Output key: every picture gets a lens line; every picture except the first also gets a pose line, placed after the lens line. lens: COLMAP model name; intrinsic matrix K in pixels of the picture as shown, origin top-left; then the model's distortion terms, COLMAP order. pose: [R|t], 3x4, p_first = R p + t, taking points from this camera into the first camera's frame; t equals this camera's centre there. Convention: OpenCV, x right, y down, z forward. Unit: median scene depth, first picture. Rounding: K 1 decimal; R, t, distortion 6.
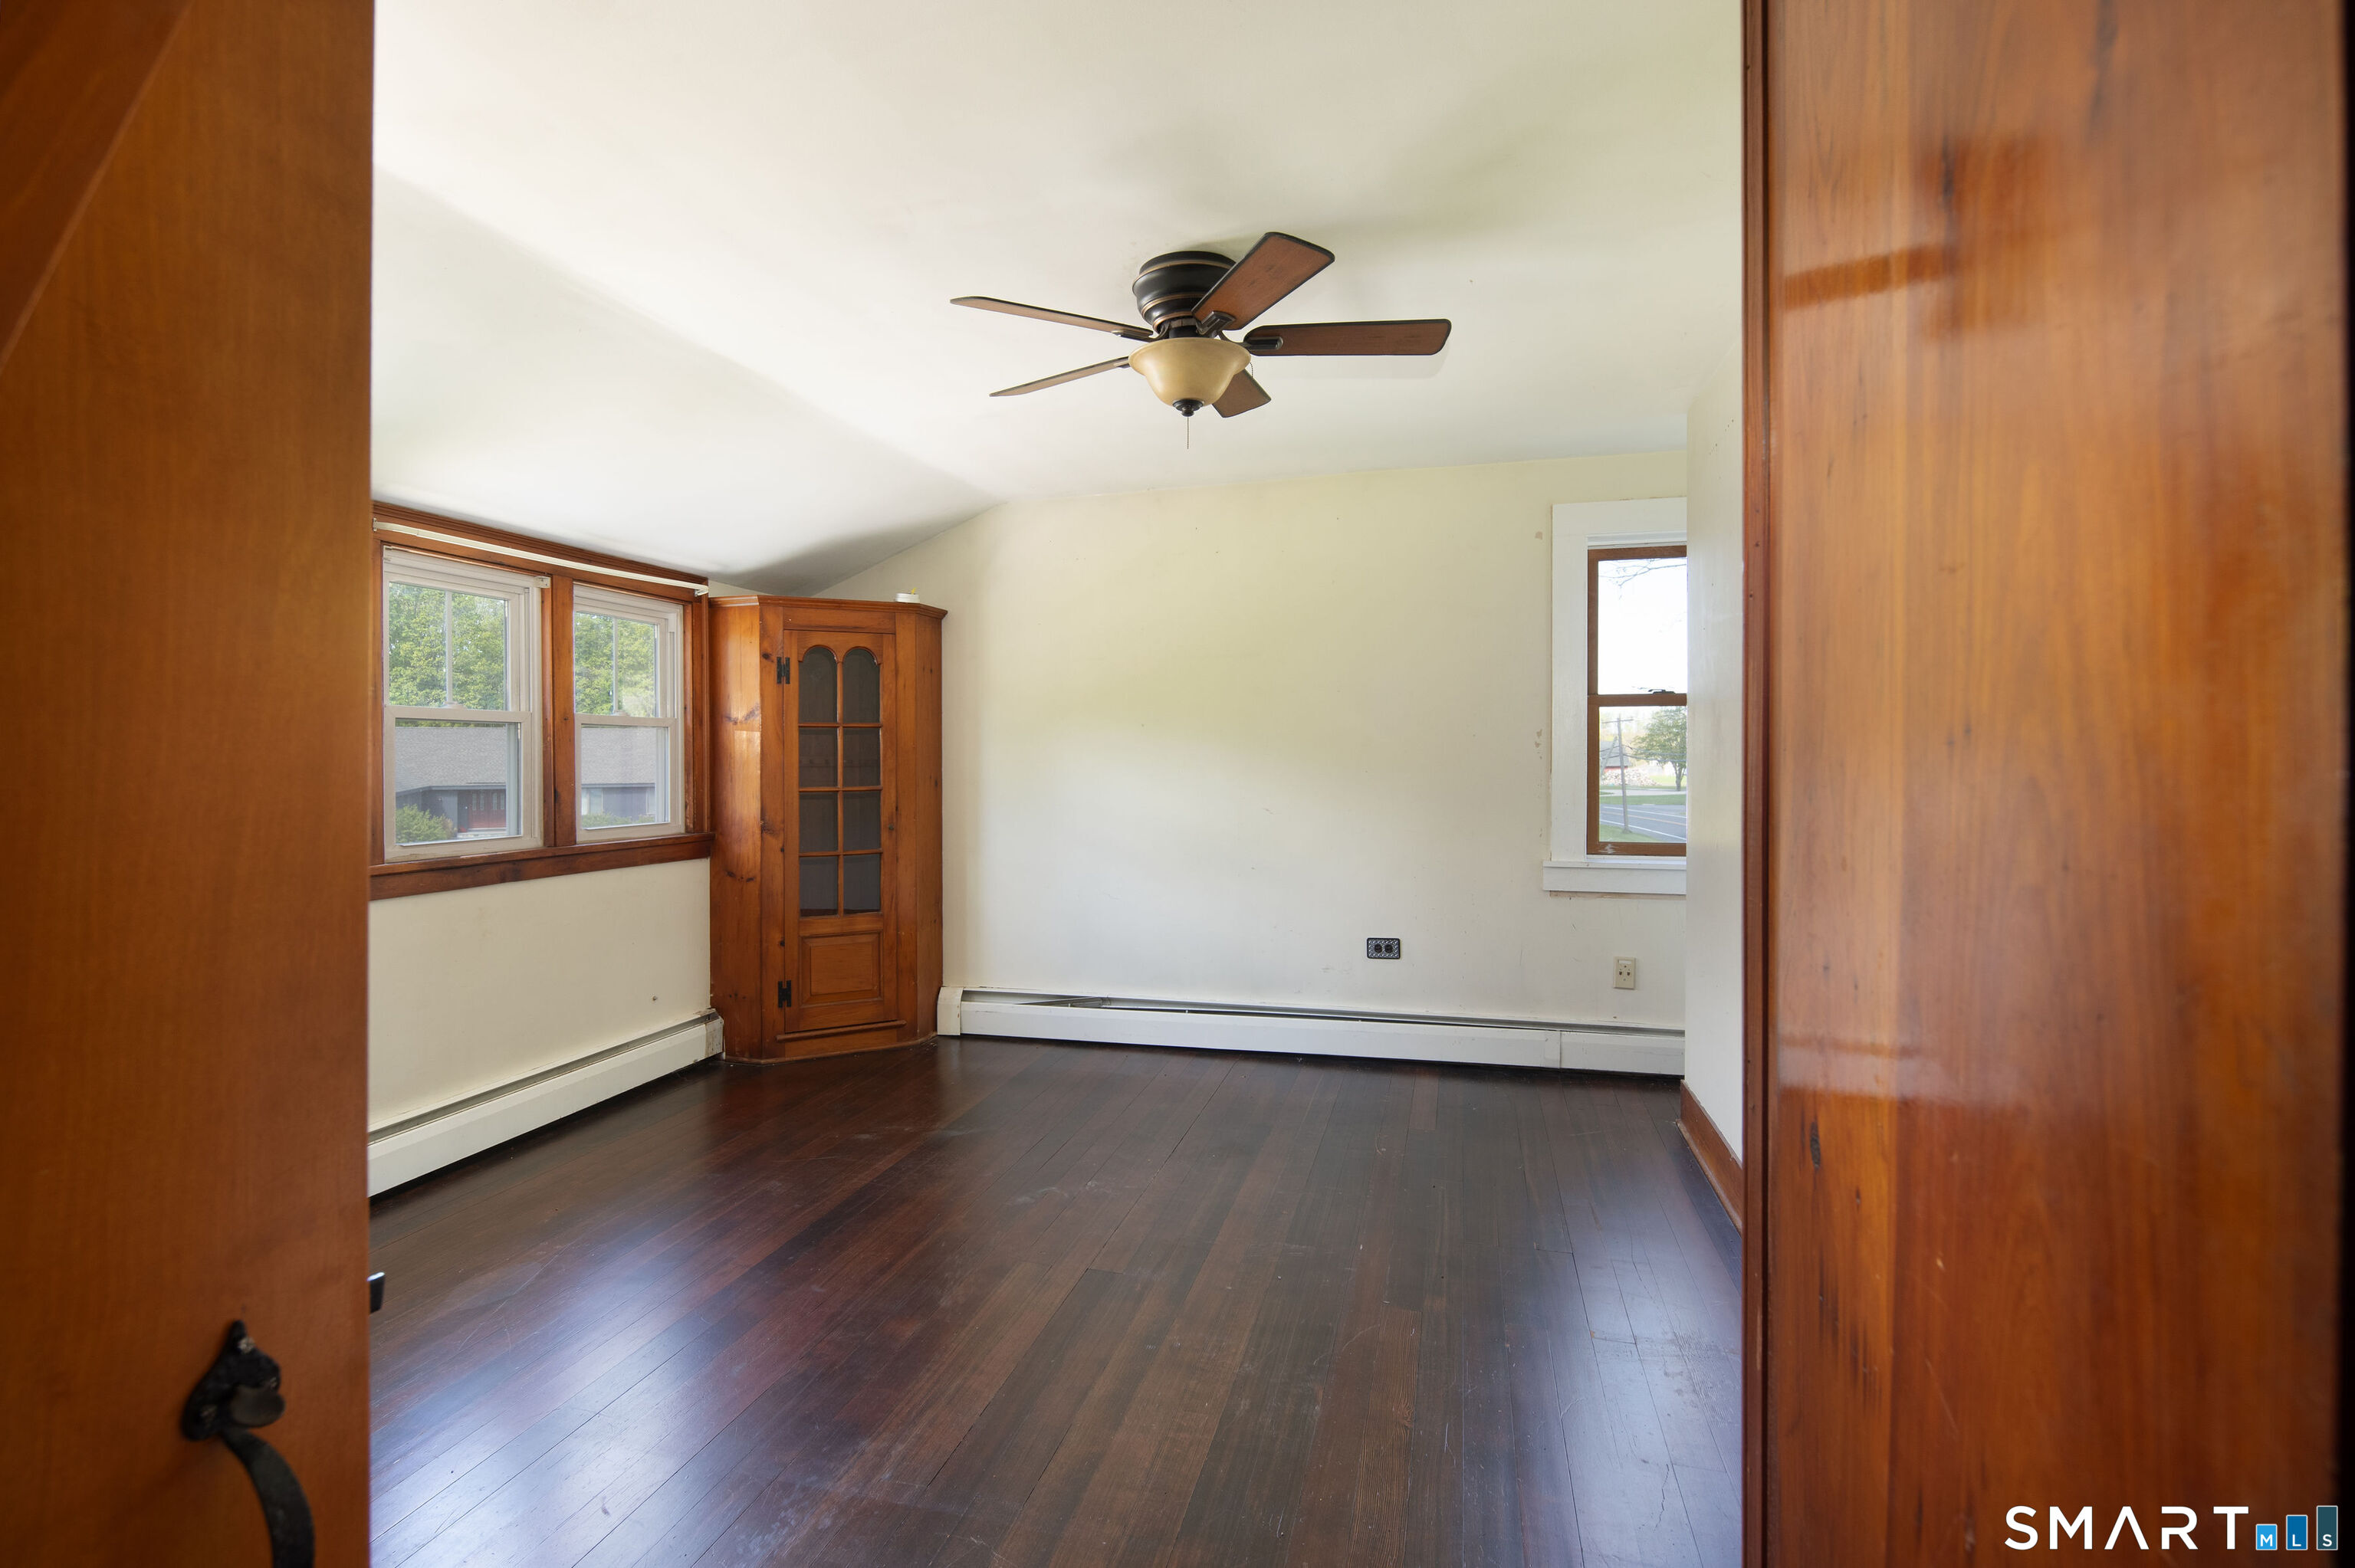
lens RADIAL K [[1157.8, 0, 1135.9], [0, 1157.8, 765.2], [0, 0, 1]] dist [0.001700, -0.000153]
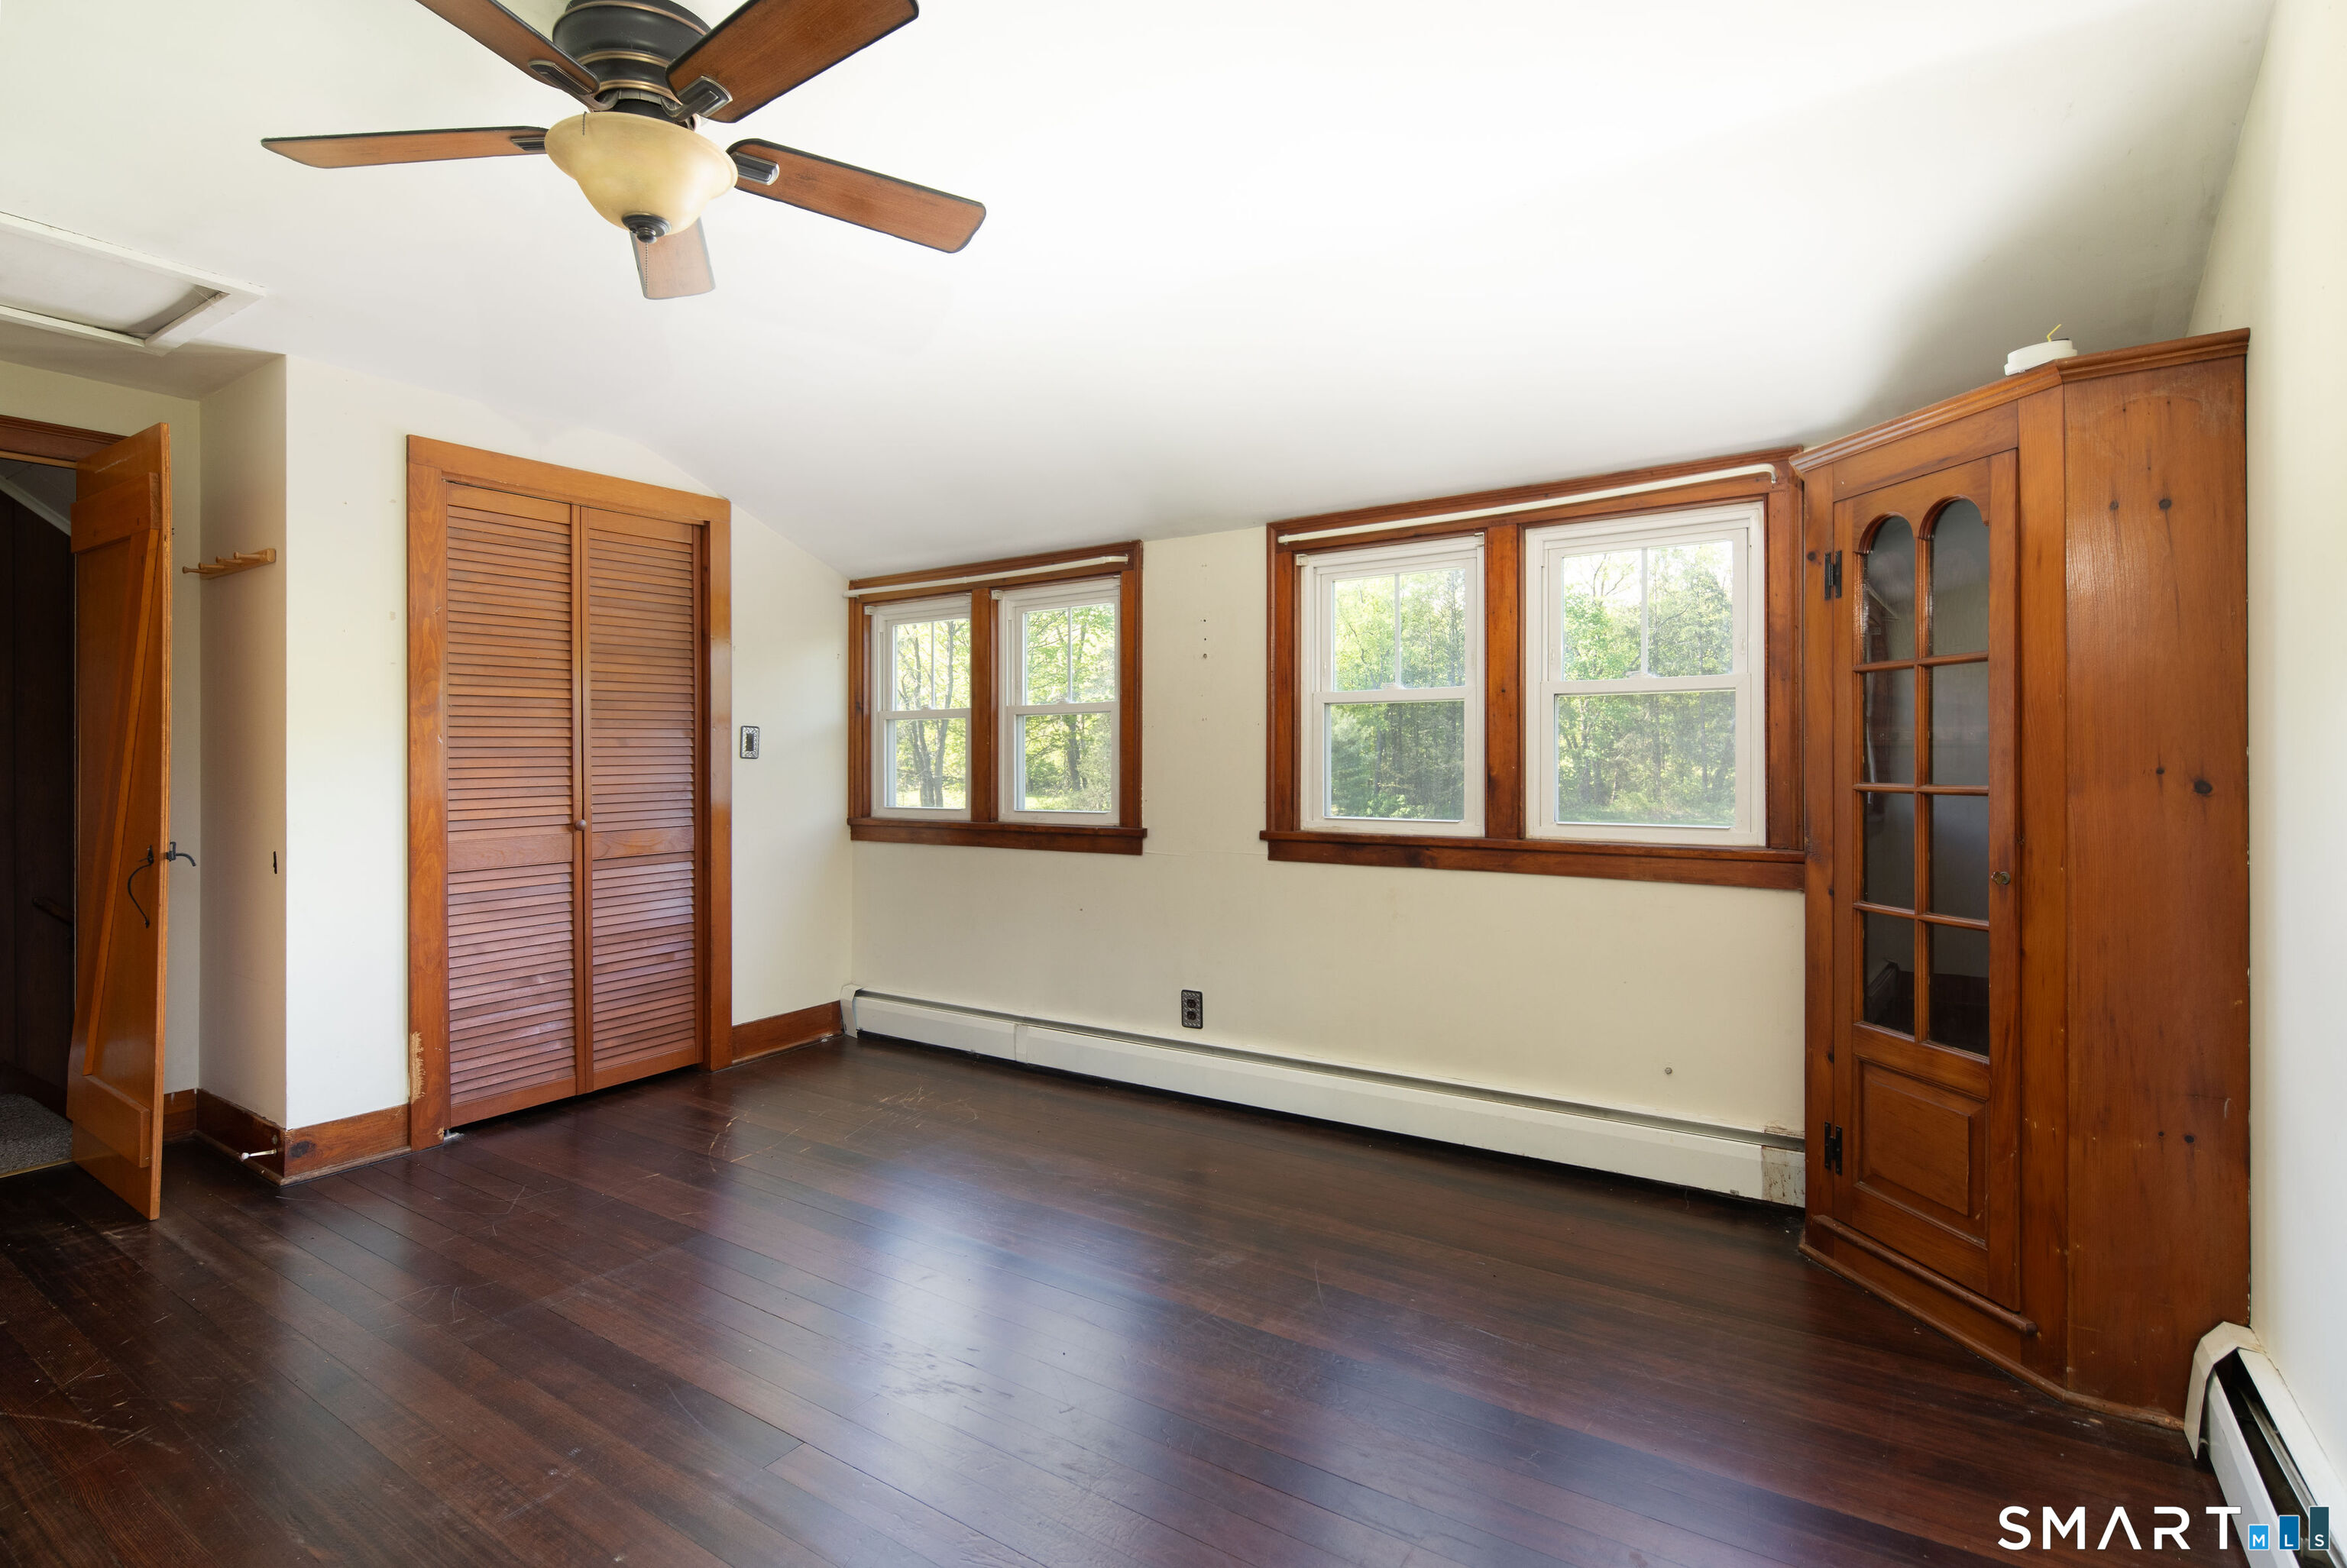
lens RADIAL K [[1153.9, 0, 1132.1], [0, 1153.9, 765.3], [0, 0, 1]] dist [0.001700, -0.000153]
pose [[-0.337035, 0.011741, -0.941419, 0.350863], [0.005384, 0.999930, 0.010543, 0.003212], [0.941477, -0.001515, -0.337075, 0.893828]]
